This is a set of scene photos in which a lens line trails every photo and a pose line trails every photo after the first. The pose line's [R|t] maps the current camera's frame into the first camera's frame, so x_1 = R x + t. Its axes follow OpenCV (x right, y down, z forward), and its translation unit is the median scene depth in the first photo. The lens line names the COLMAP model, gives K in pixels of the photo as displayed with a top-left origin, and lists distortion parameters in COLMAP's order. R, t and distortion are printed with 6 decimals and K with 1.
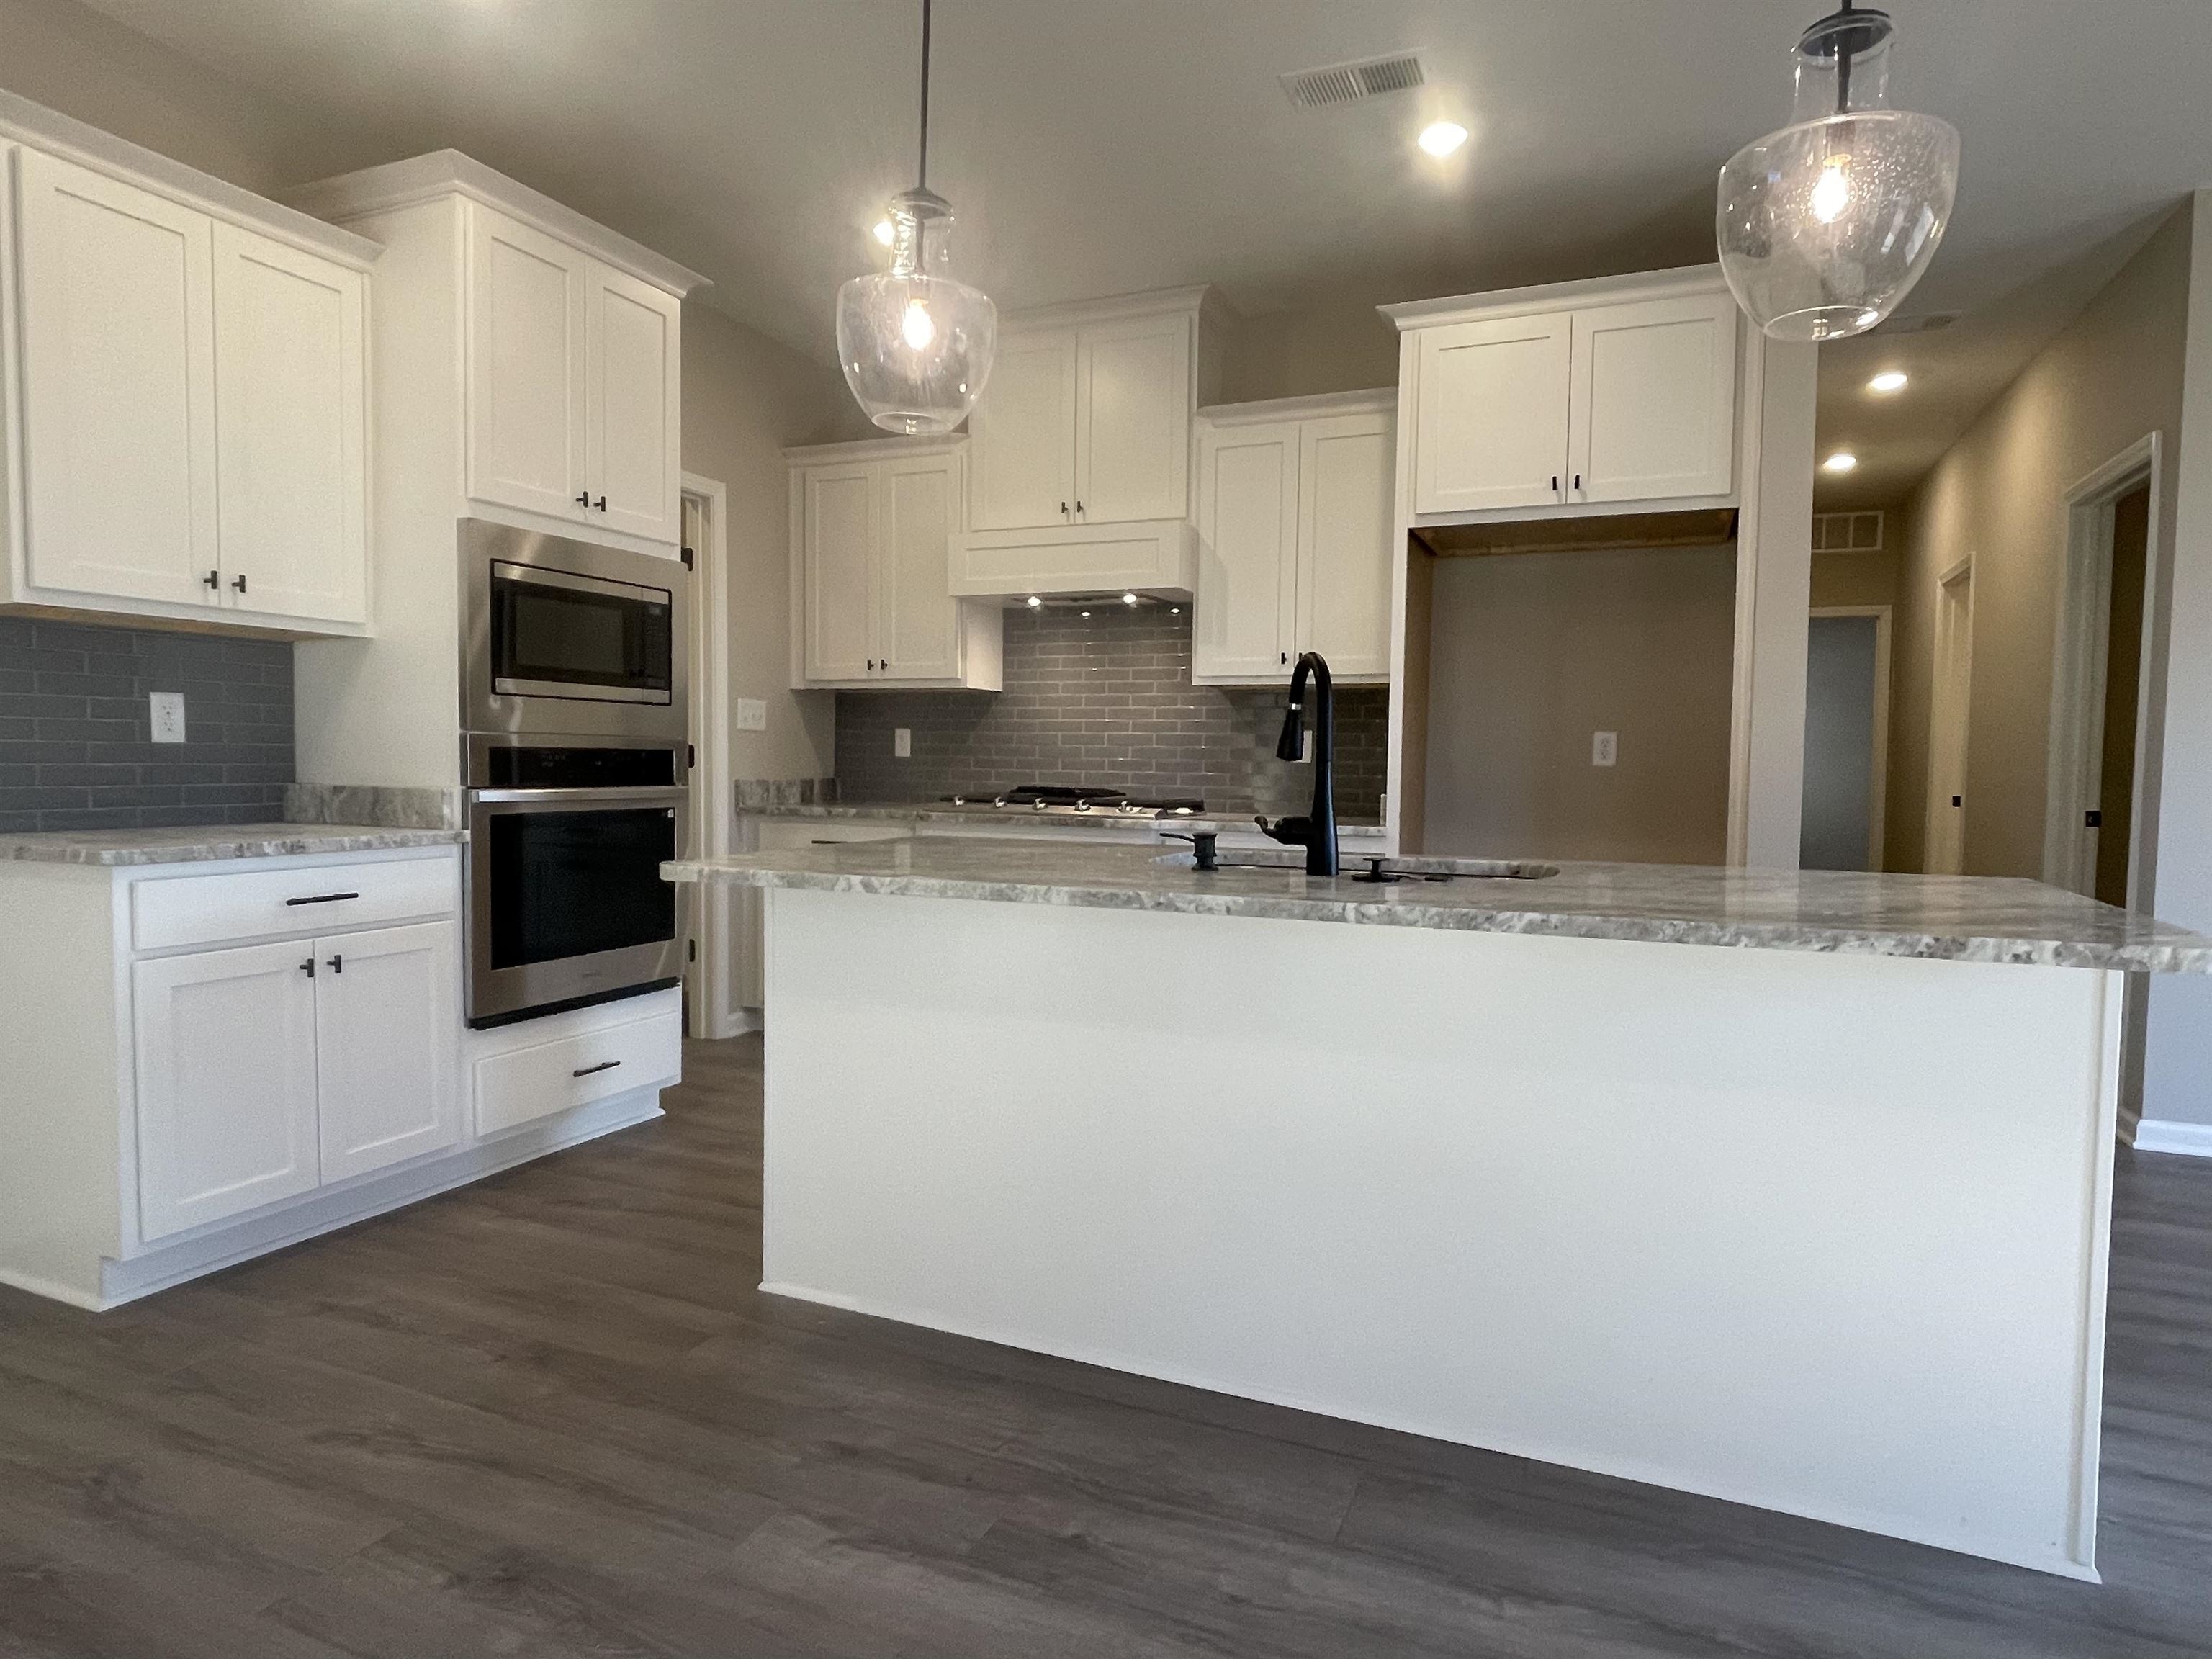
lens RADIAL K [[1273.2, 0, 1107.2], [0, 1273.2, 824.8], [0, 0, 1]] dist [0.000759, -0.000947]
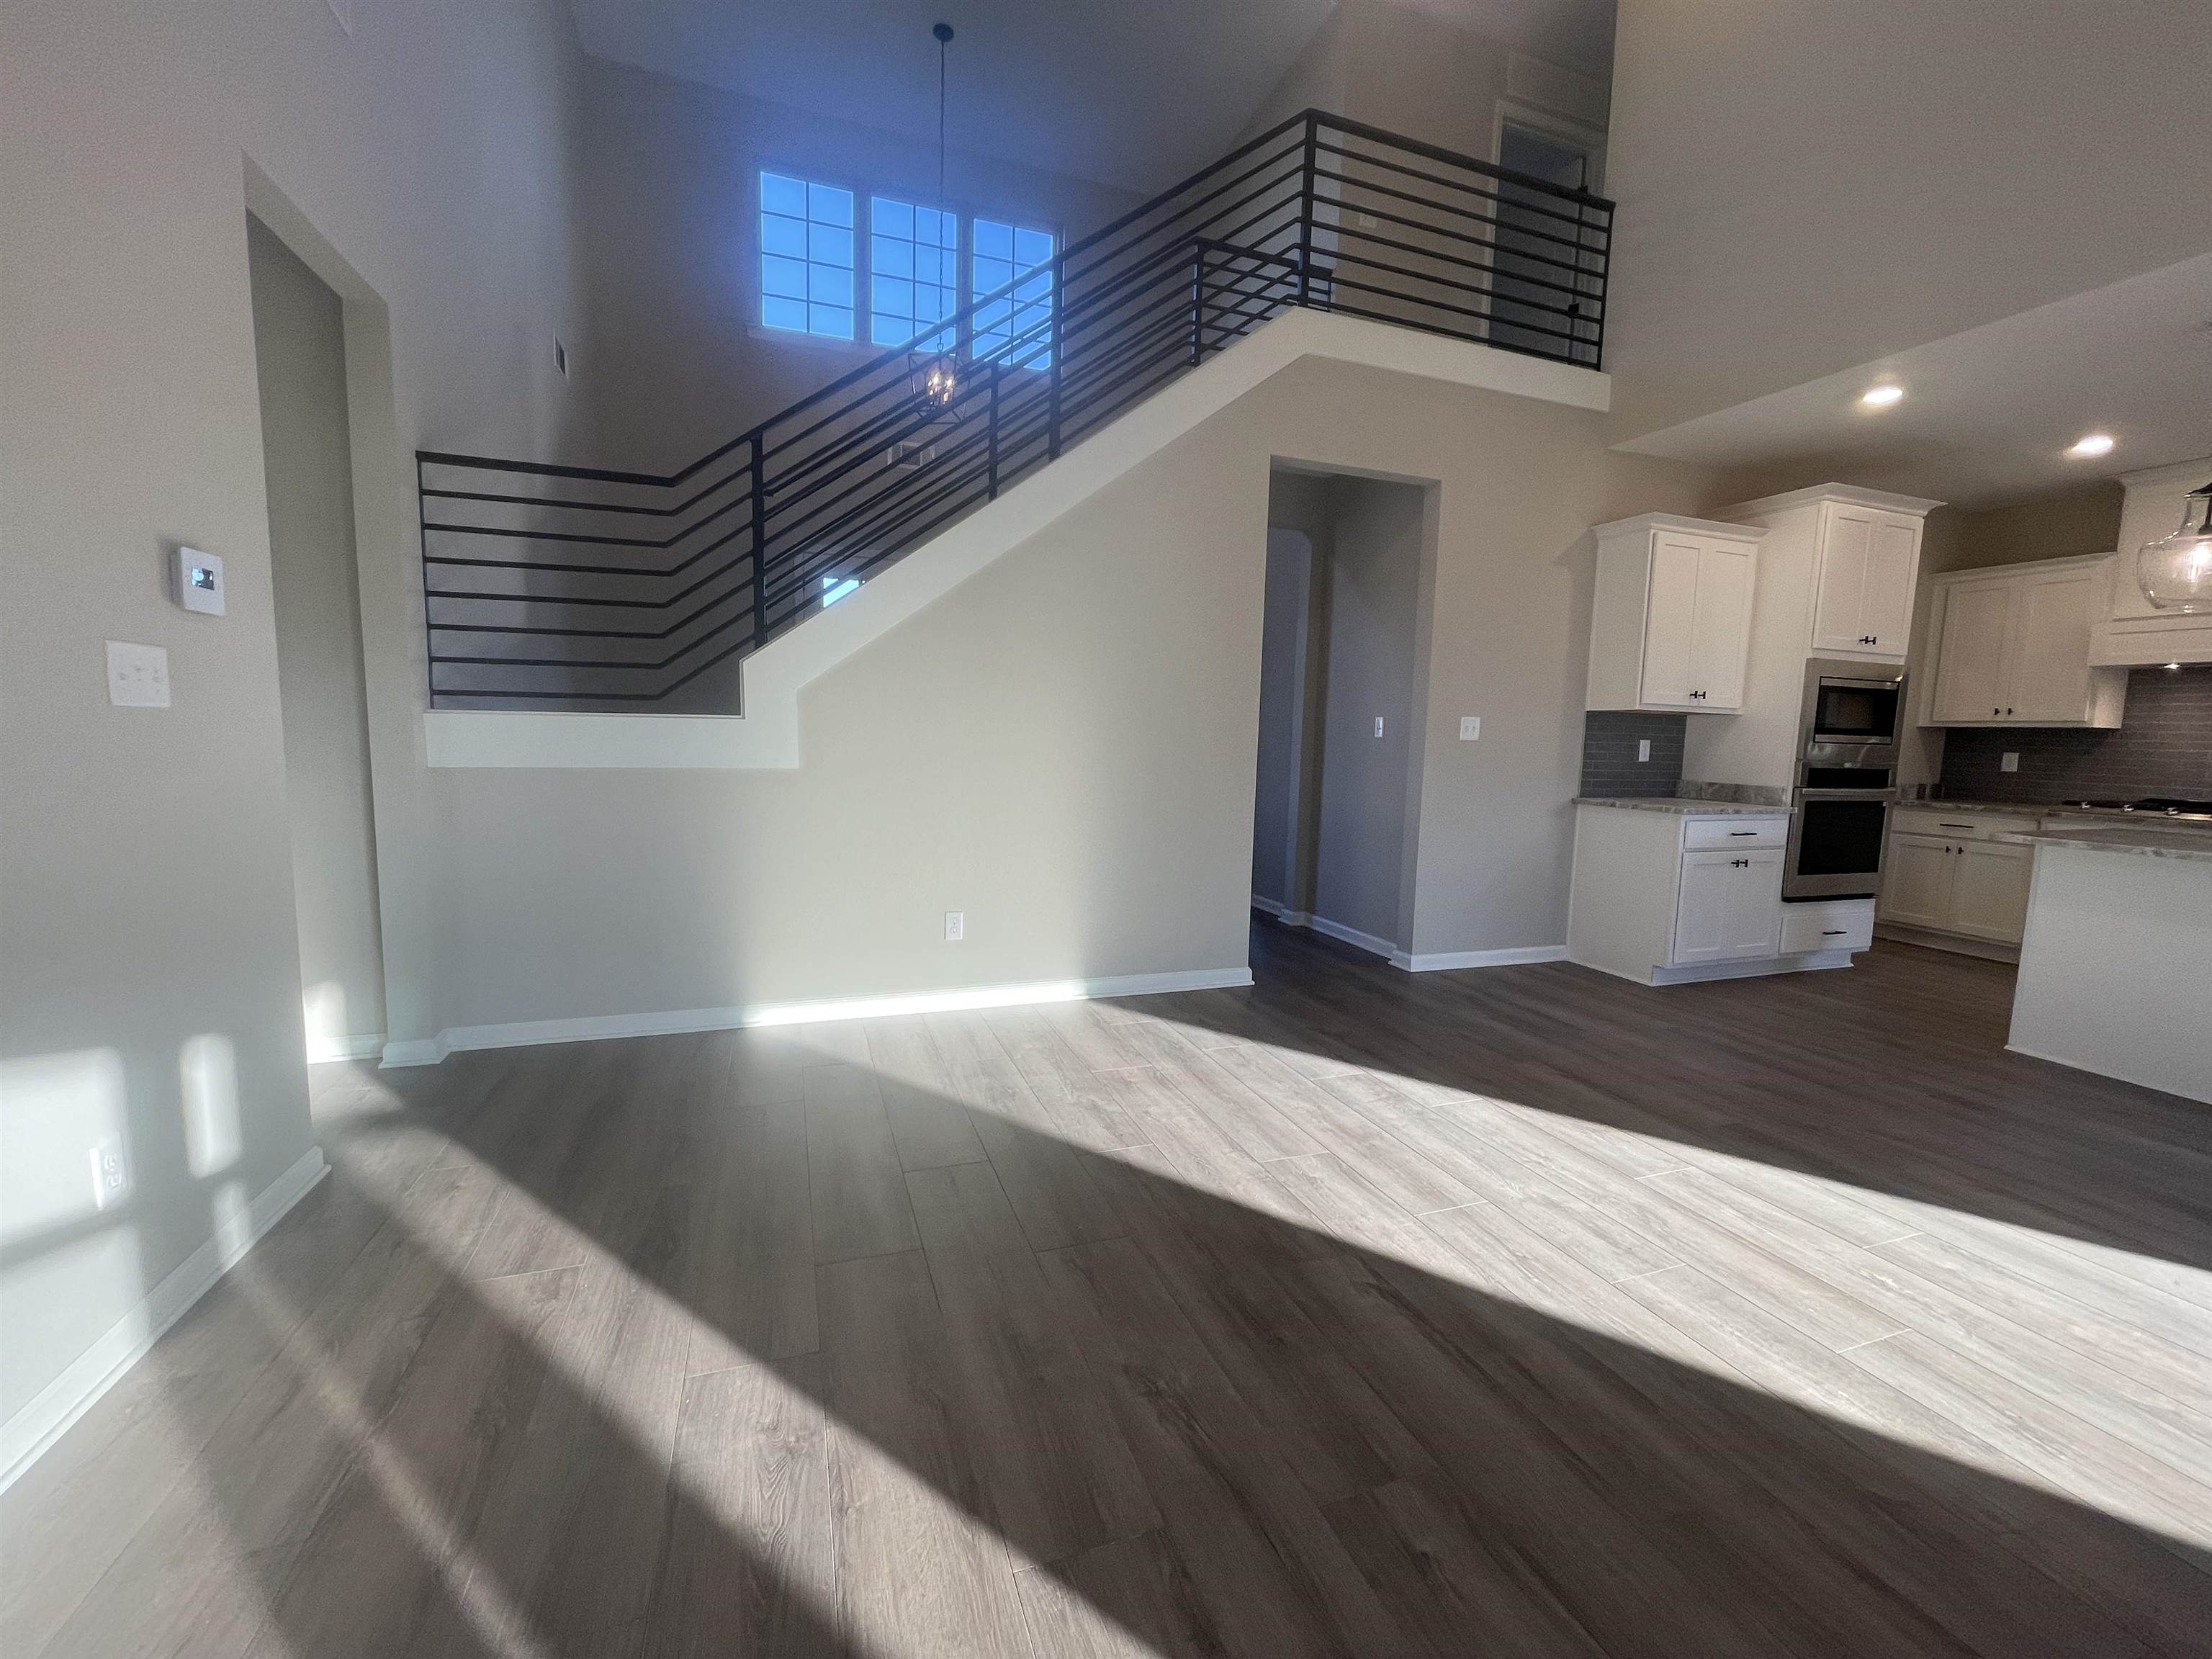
lens RADIAL K [[896.0, 0, 1097.8], [0, 896.0, 829.7], [0, 0, 1]] dist [-0.000033, -0.000290]
pose [[0.683370, 0.085460, -0.725053, -0.204093], [-0.054863, 0.996328, 0.065726, 0.006359], [0.728008, -0.005136, 0.685550, -0.808957]]
